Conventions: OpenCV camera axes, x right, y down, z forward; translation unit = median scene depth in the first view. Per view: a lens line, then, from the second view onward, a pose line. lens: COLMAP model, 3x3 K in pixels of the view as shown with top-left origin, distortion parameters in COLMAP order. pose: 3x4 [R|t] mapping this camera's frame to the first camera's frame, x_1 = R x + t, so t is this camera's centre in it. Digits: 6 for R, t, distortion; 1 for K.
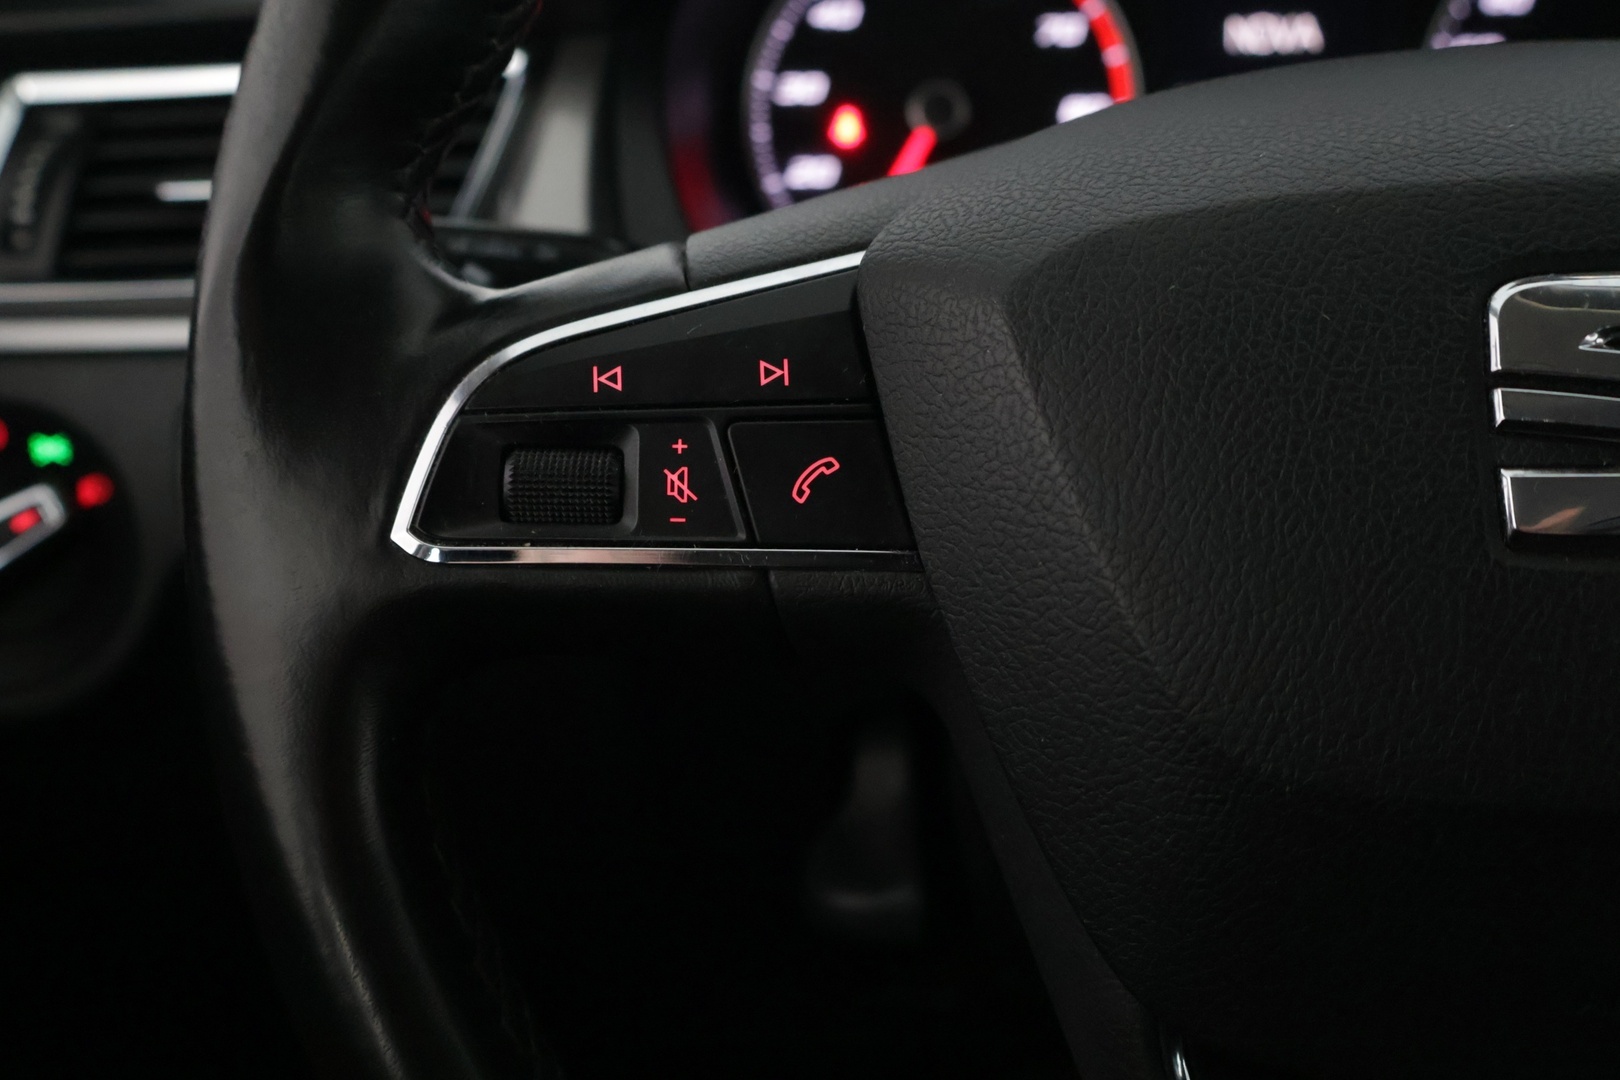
lens RADIAL K [[1882.2, 0, 806.3], [0, 1882.2, 525.6], [0, 0, 1]] dist [0.023910, 0.000000]
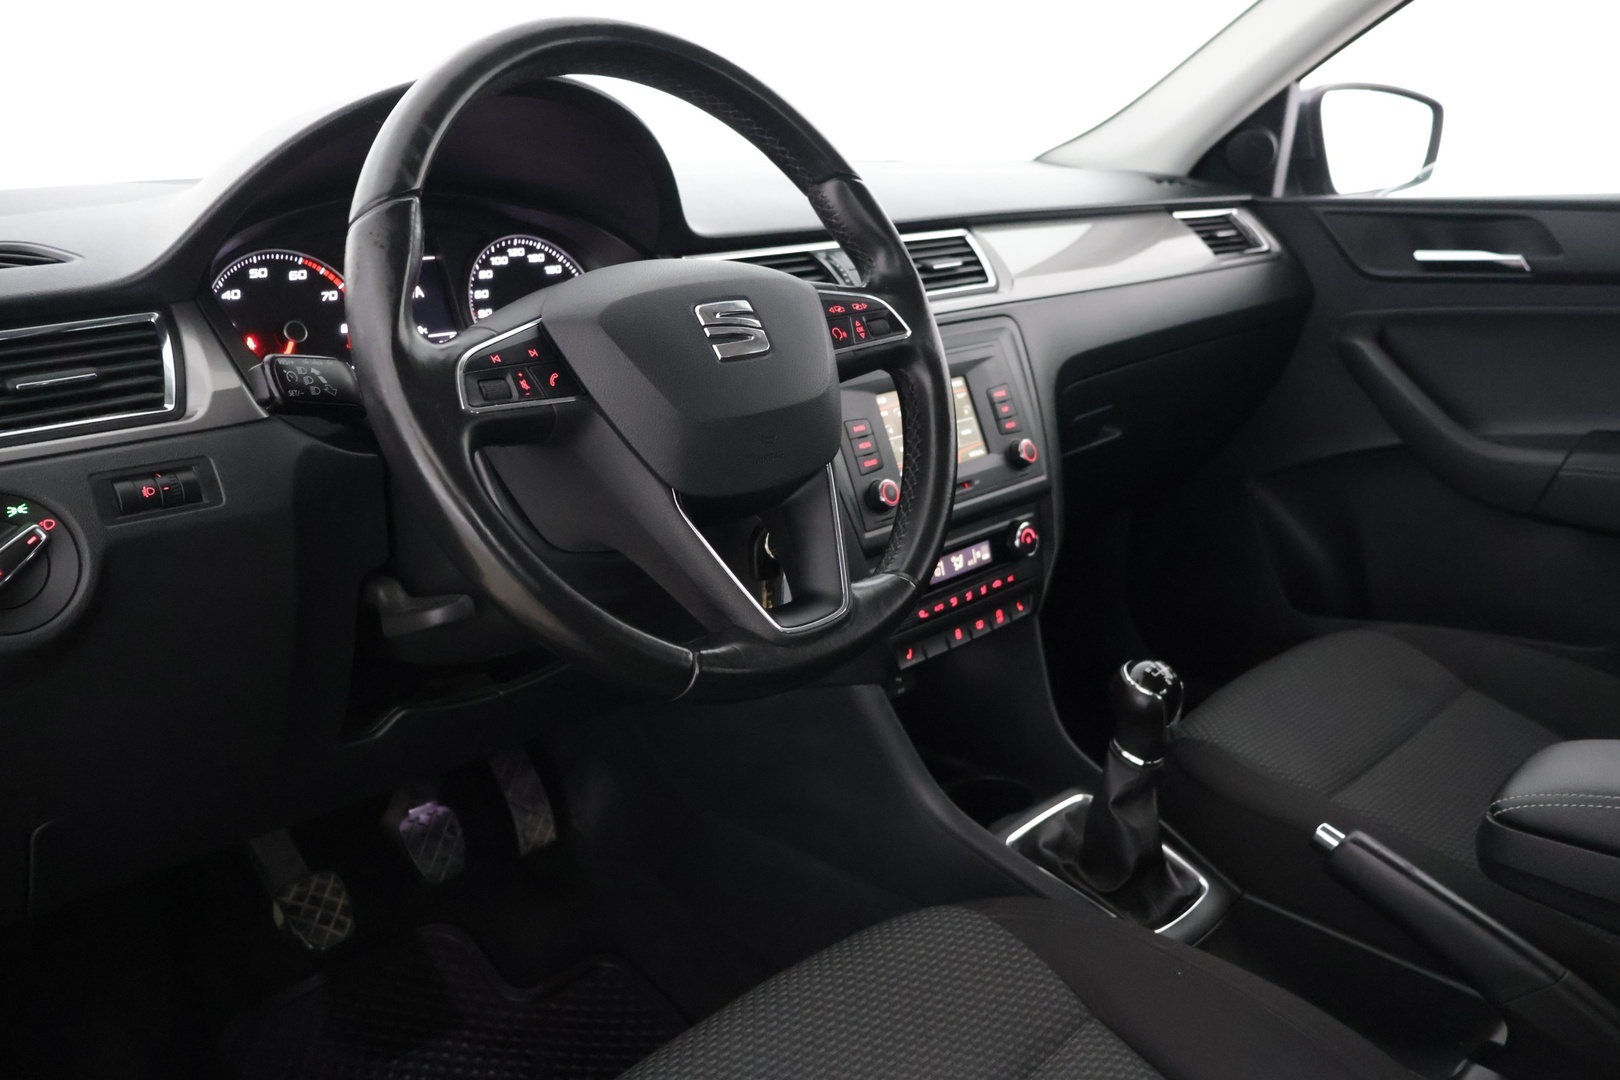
lens RADIAL K [[1380.8, 0, 817.4], [0, 1380.8, 547.0], [0, 0, 1]] dist [0.016782, -0.003210]
pose [[0.626517, -0.191471, 0.755523, -1.699413], [0.286499, 0.958066, 0.005223, 0.403614], [-0.724841, 0.213184, 0.655101, -1.004610]]
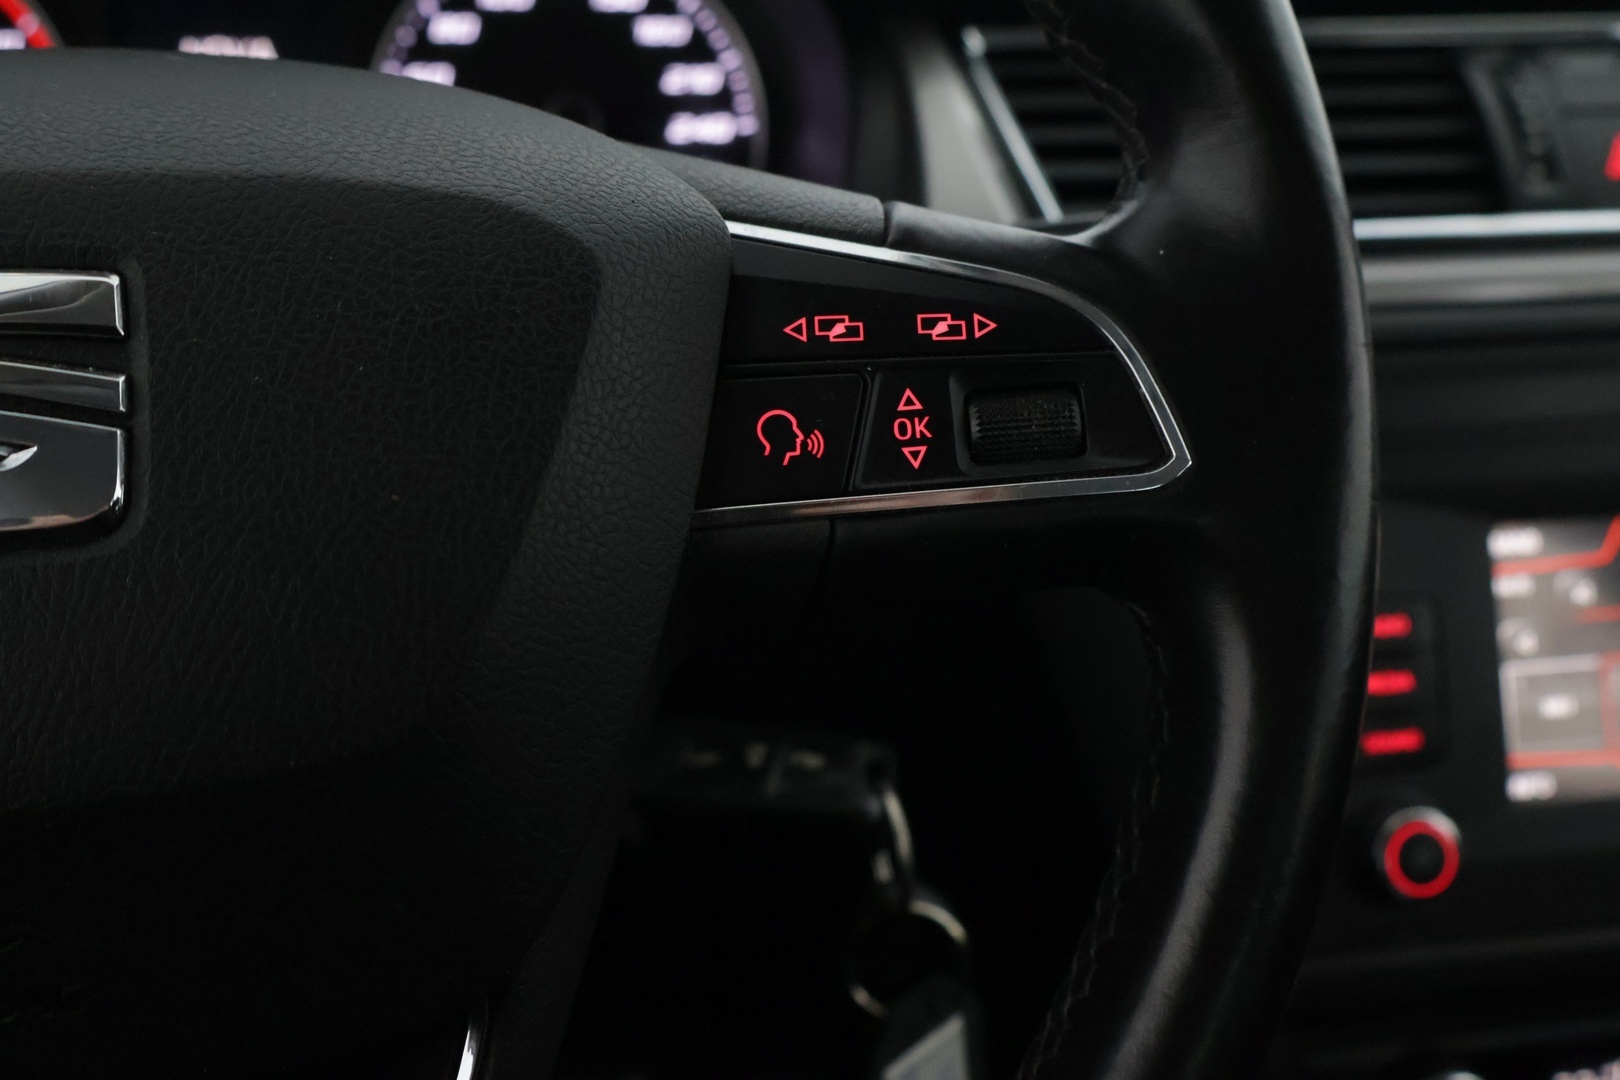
lens RADIAL K [[1882.2, 0, 808.2], [0, 1882.2, 540.1], [0, 0, 1]] dist [0.023910, 0.000000]
pose [[0.961827, -0.046971, 0.269598, 0.525528], [0.051877, 0.998592, -0.011098, 0.038022], [-0.268697, 0.024660, 0.962909, -0.059905]]
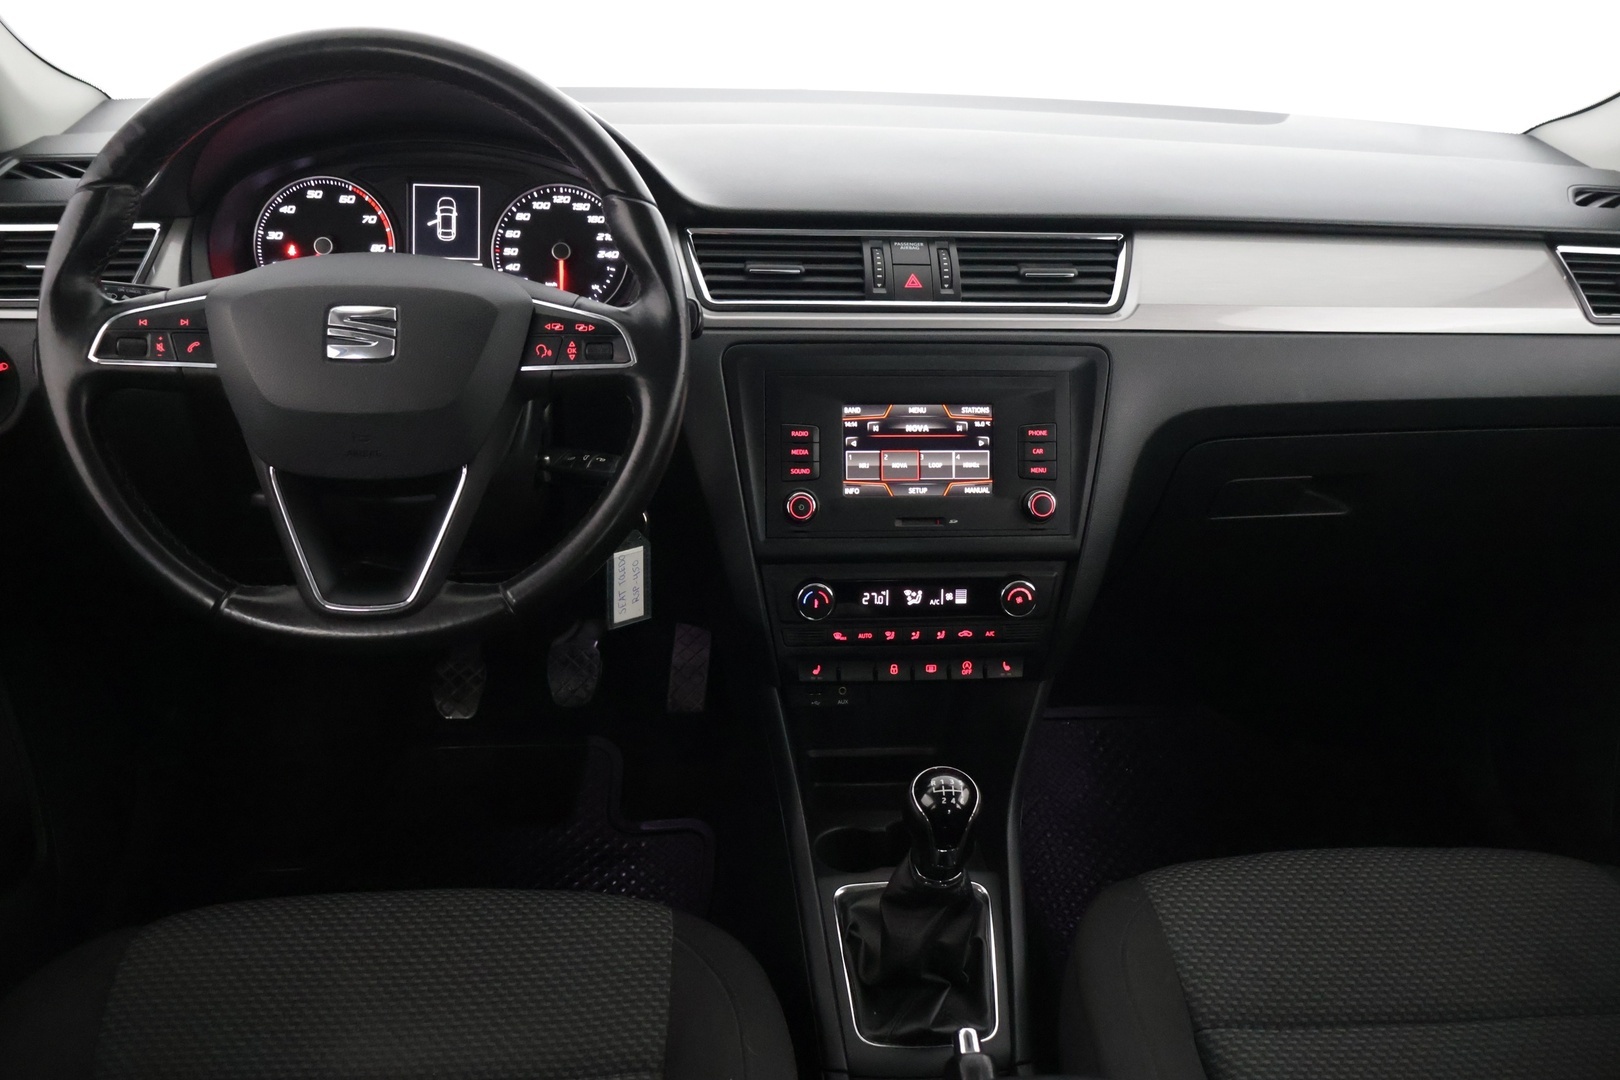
lens RADIAL K [[1380.8, 0, 793.1], [0, 1380.8, 540.1], [0, 0, 1]] dist [0.016782, -0.003210]
pose [[0.983365, 0.001027, 0.181636, 0.775834], [-0.006365, 0.999565, 0.028813, 0.316568], [-0.181527, -0.029490, 0.982944, -2.387965]]
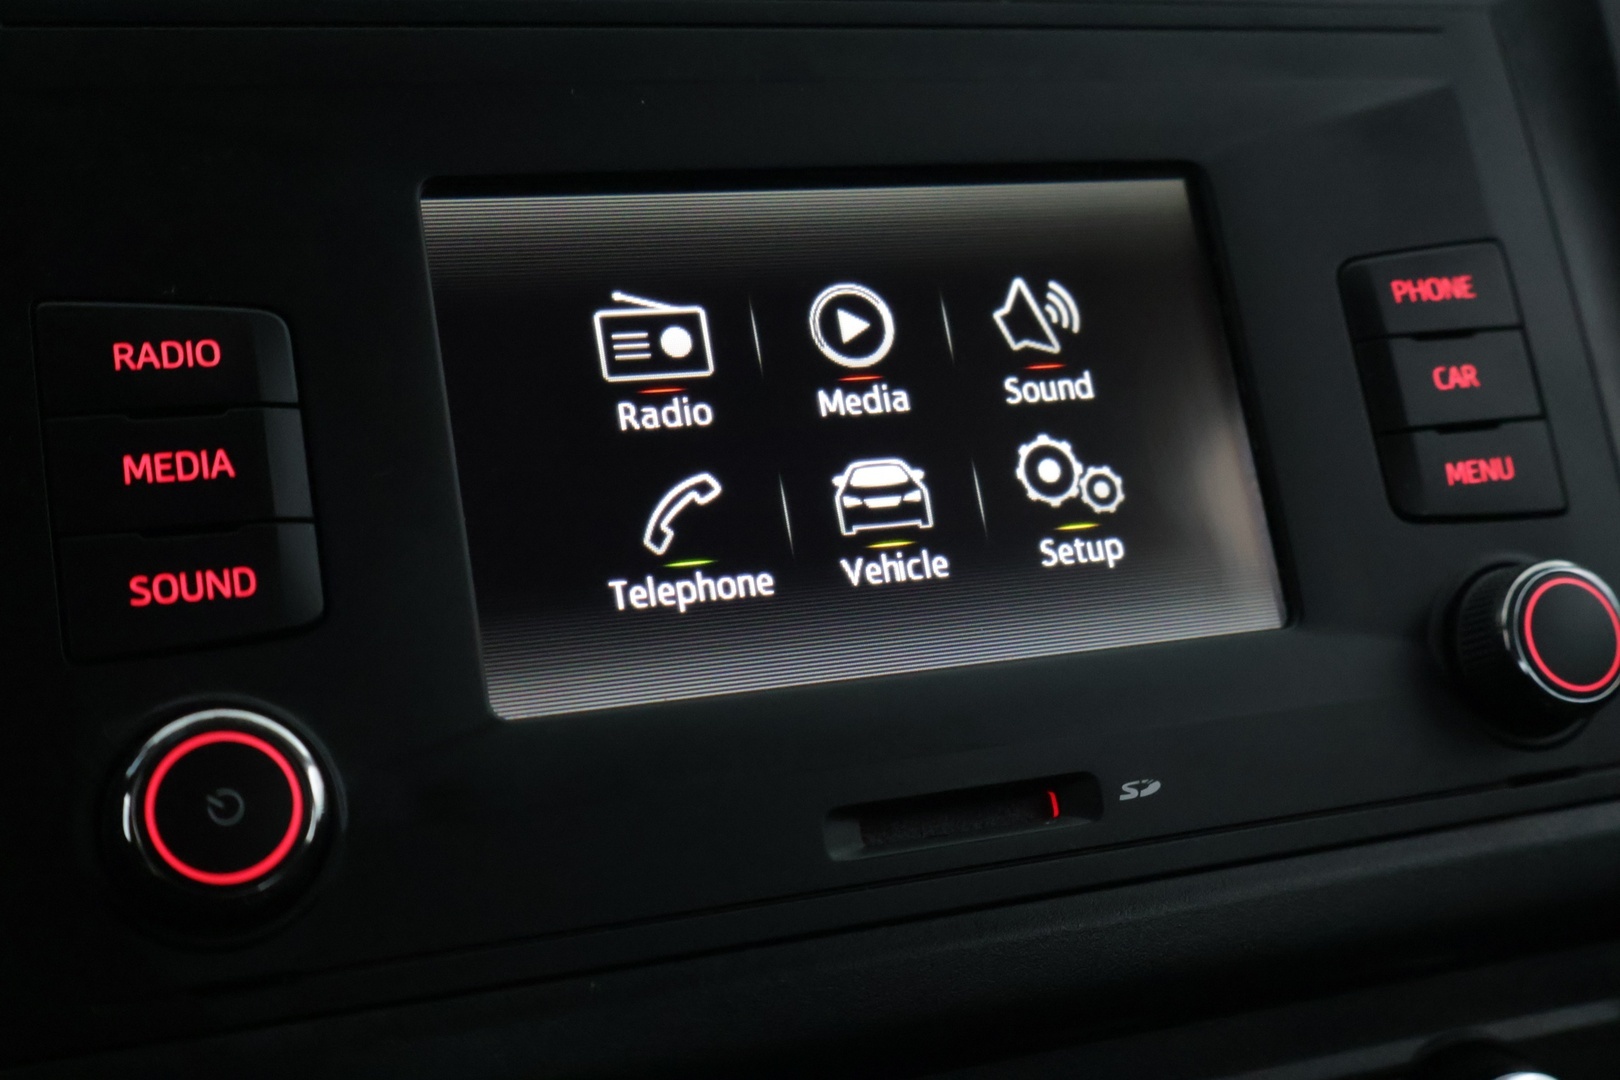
lens RADIAL K [[2110.9, 0, 811.6], [0, 2110.9, 537.2], [0, 0, 1]] dist [0.011201, 0.000000]
pose [[0.895302, -0.050558, 0.442582, 1.344221], [0.150807, 0.969272, -0.194343, 0.433467], [-0.419157, 0.240740, 0.875415, 0.555743]]
